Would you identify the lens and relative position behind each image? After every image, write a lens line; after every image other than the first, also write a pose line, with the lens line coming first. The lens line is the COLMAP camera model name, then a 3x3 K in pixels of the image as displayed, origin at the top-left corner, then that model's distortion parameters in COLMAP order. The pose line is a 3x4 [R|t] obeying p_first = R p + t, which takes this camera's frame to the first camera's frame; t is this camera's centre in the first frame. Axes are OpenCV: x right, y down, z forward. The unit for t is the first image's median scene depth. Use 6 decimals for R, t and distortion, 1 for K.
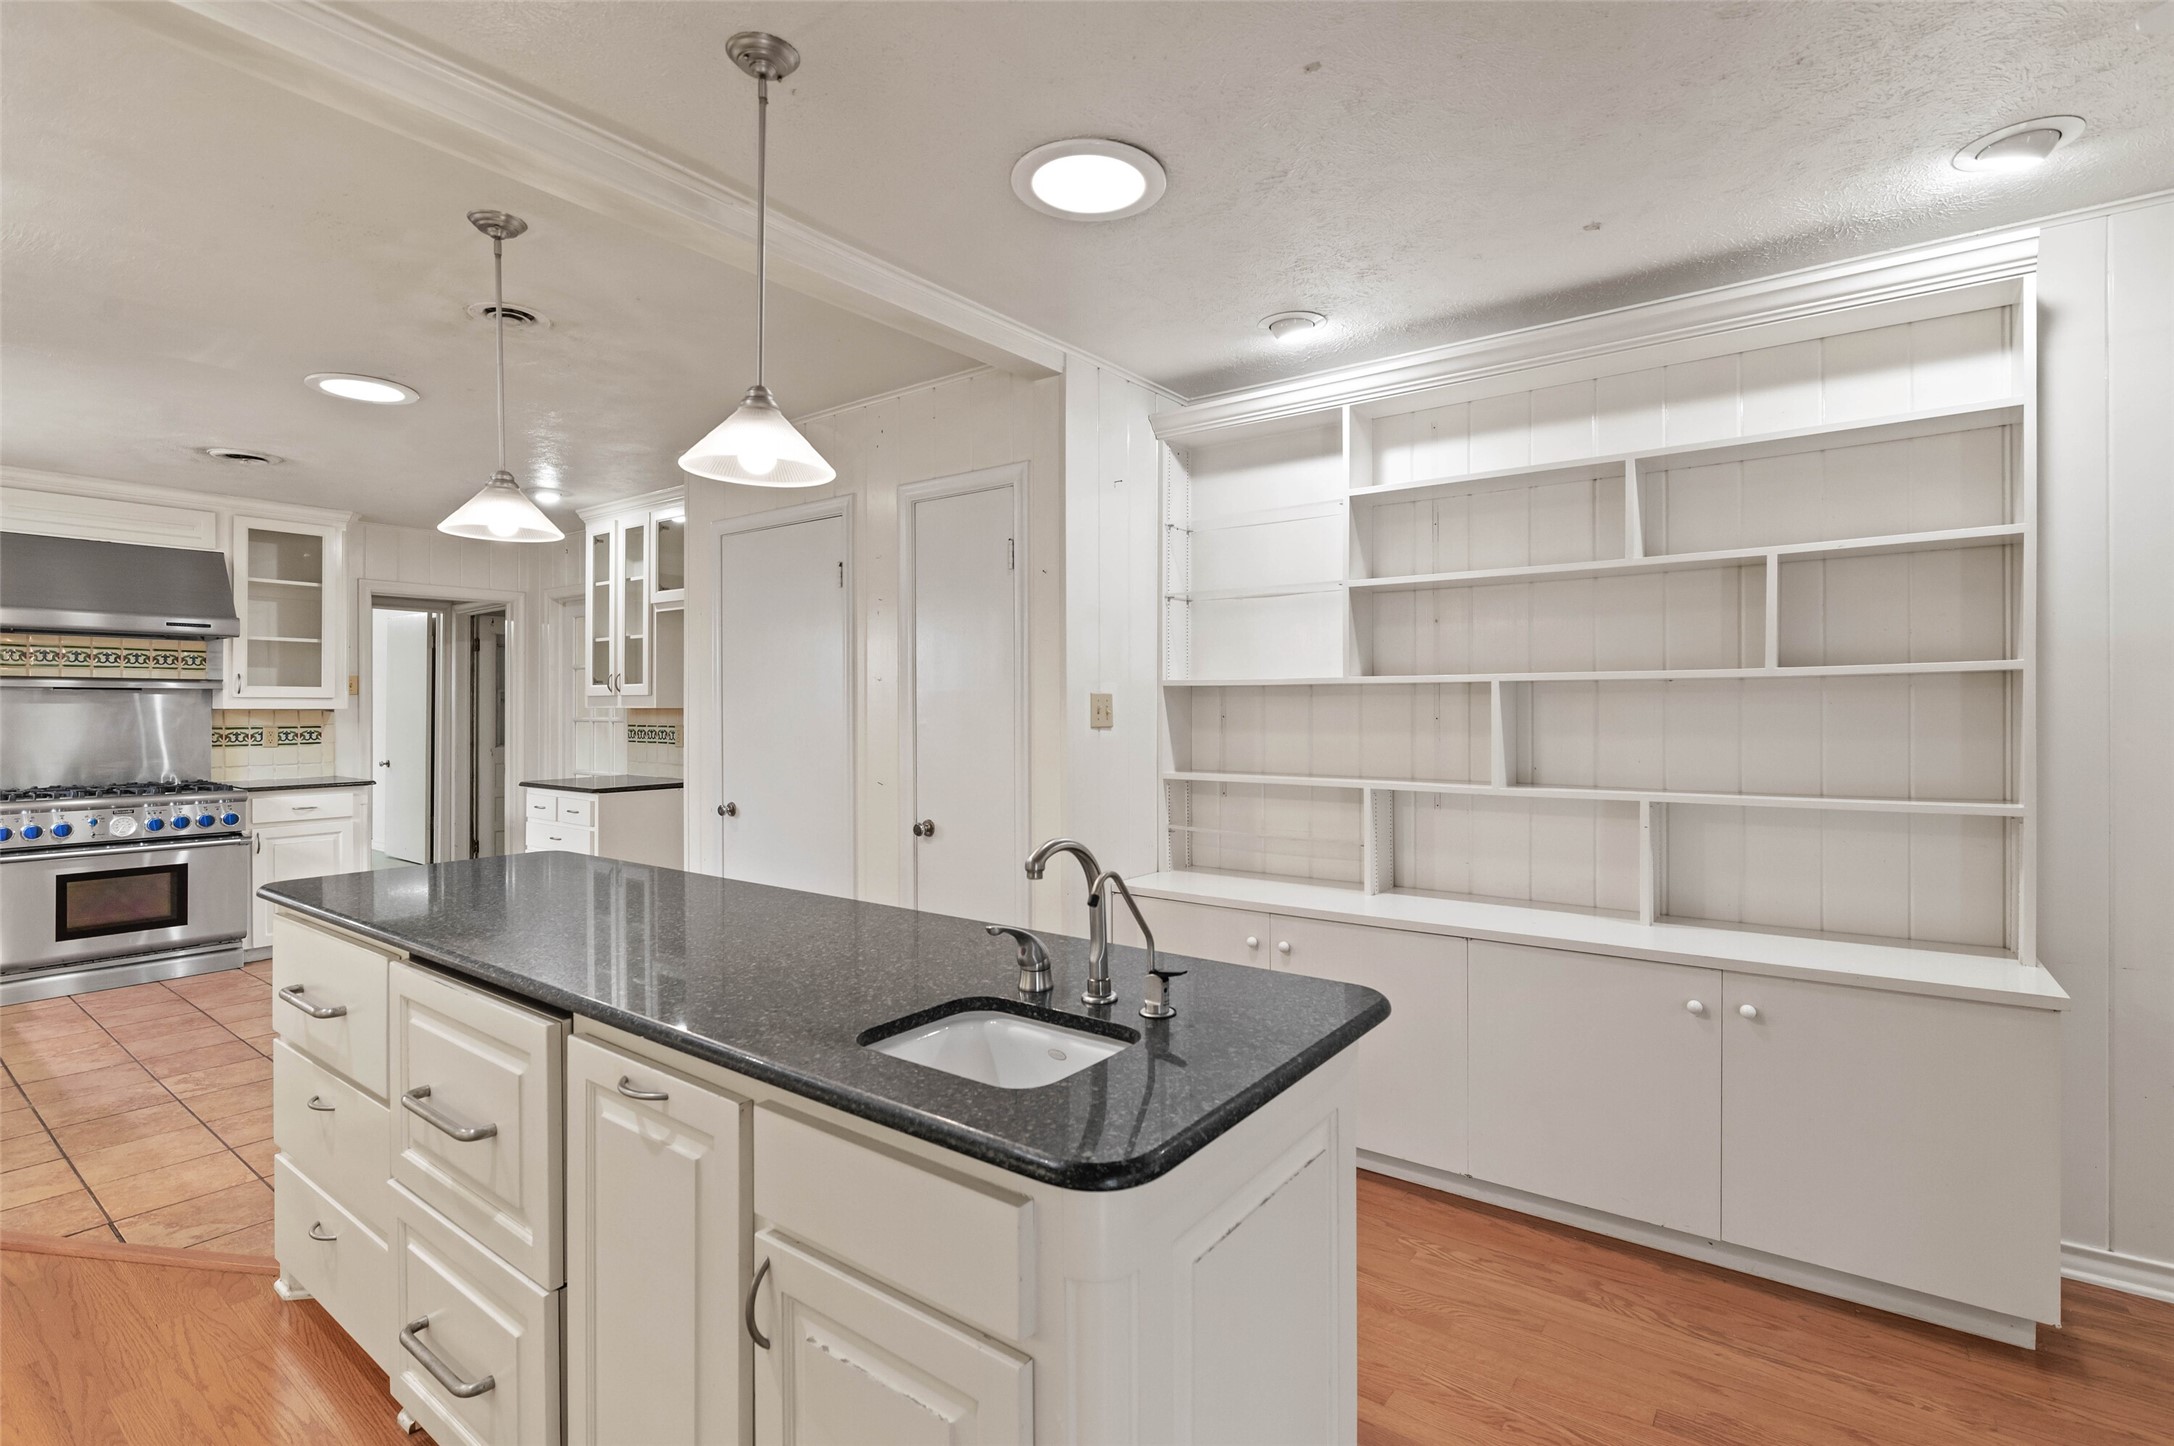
lens RADIAL K [[991.8, 0, 1090.1], [0, 991.8, 714.8], [0, 0, 1]] dist [-0.004417, -0.000583]
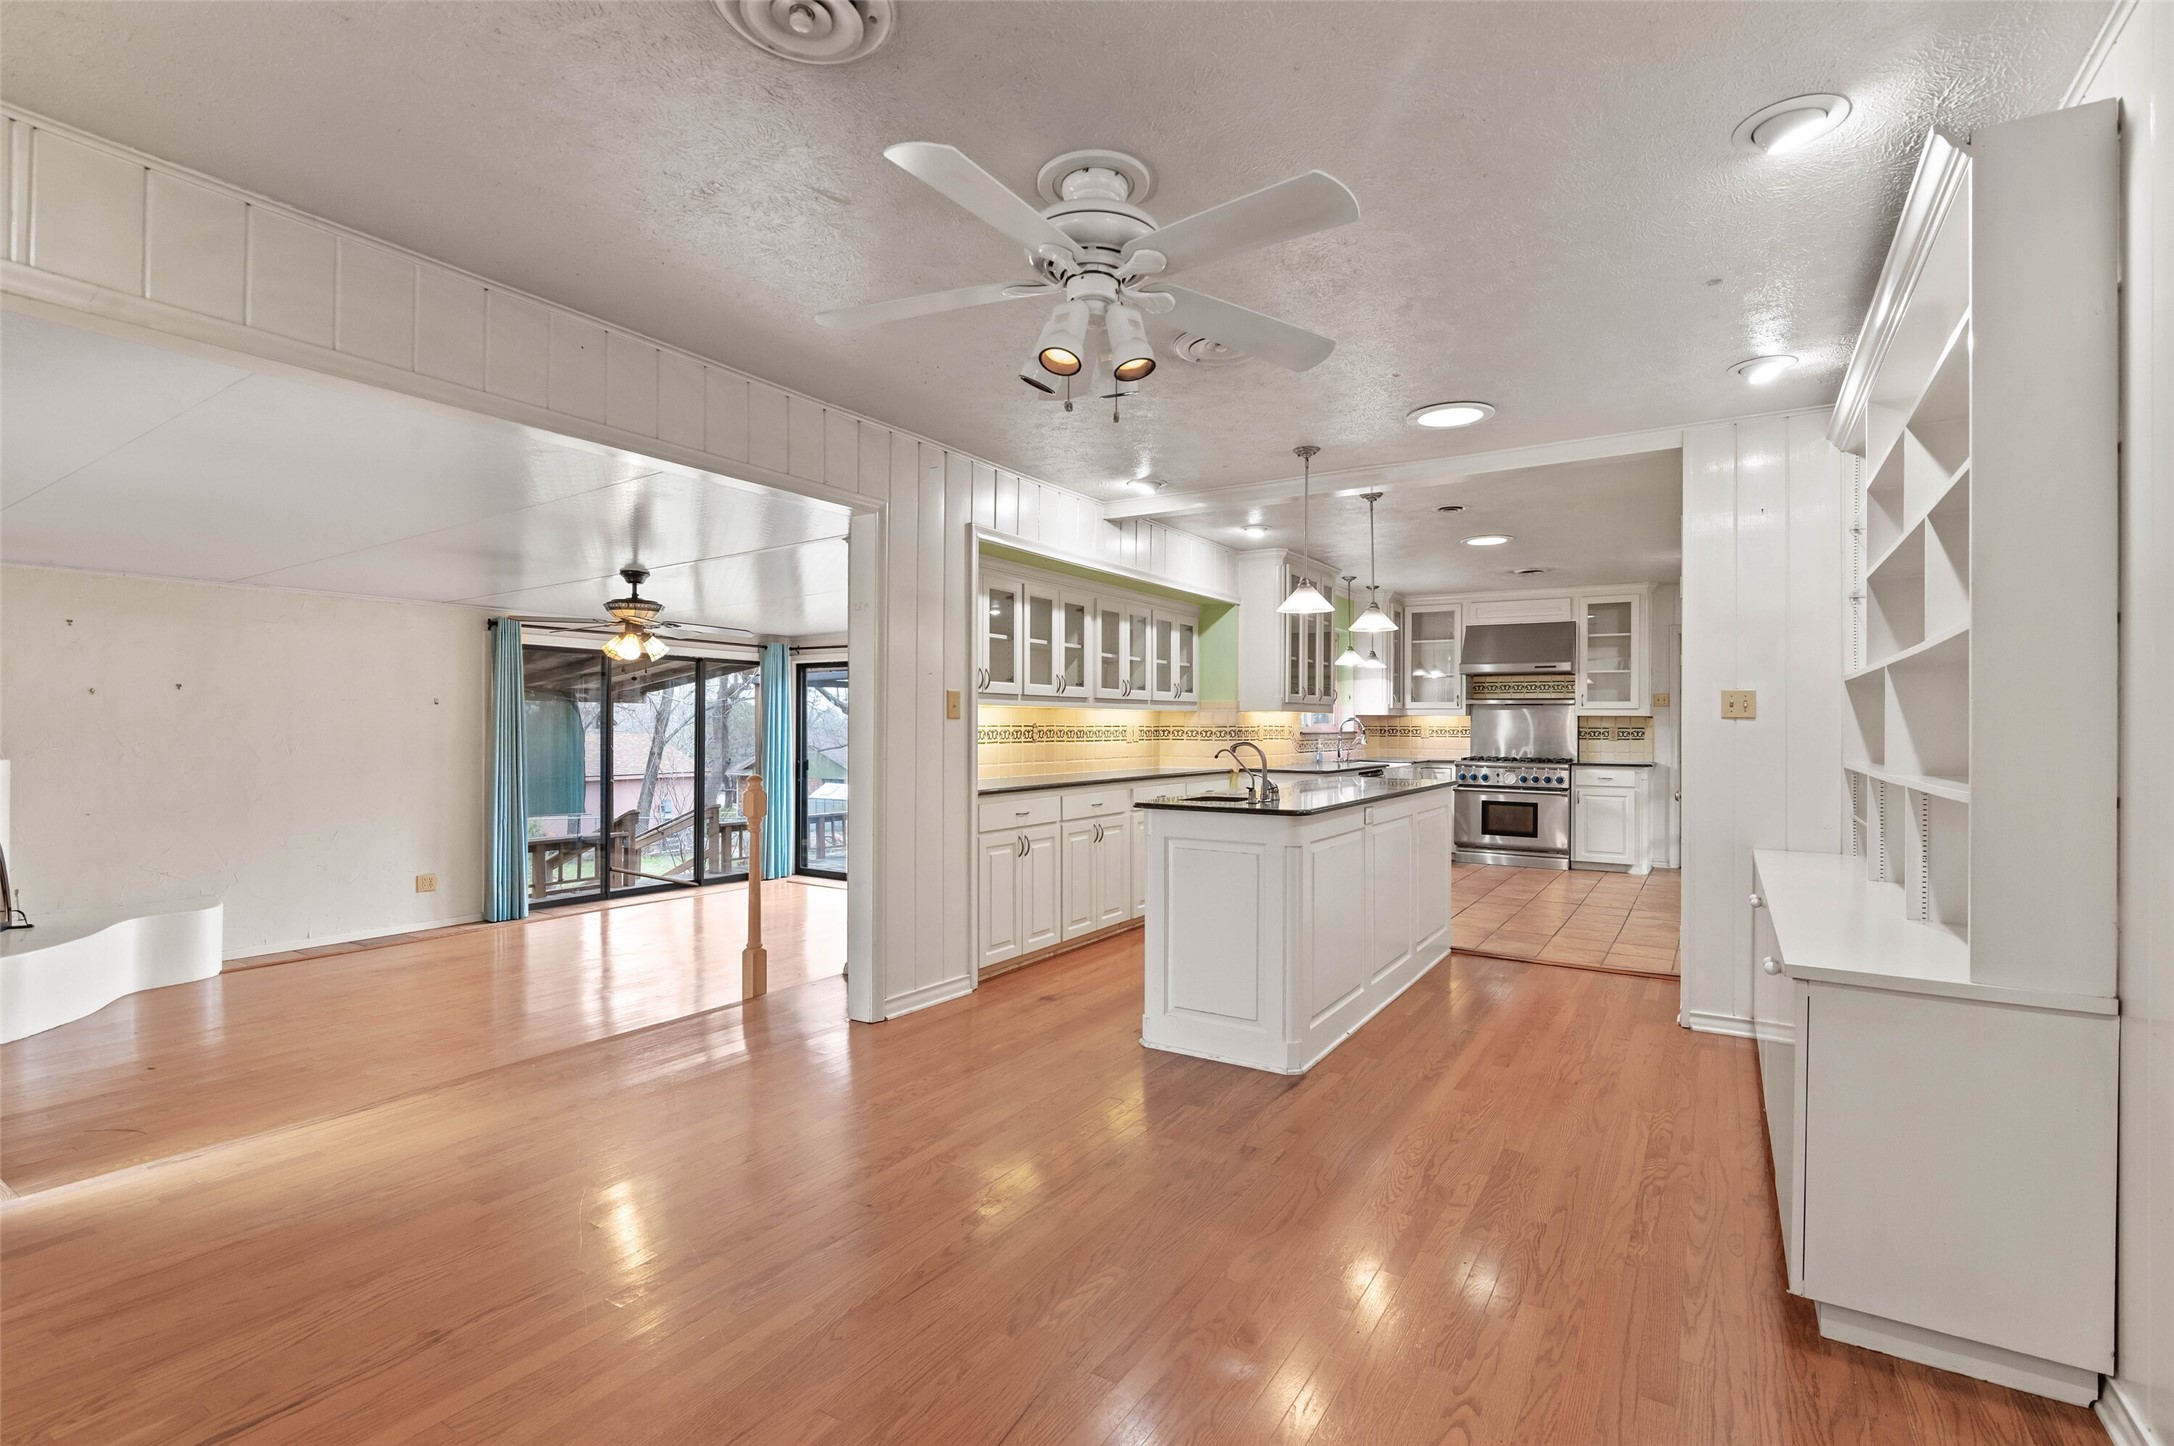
lens RADIAL K [[991.8, 0, 1088.0], [0, 991.8, 722.3], [0, 0, 1]] dist [-0.004417, -0.000583]
pose [[0.065422, -0.001859, -0.997856, 0.791037], [-0.010970, 0.999936, -0.002582, 0.020219], [0.997797, 0.011116, 0.065398, 0.085646]]
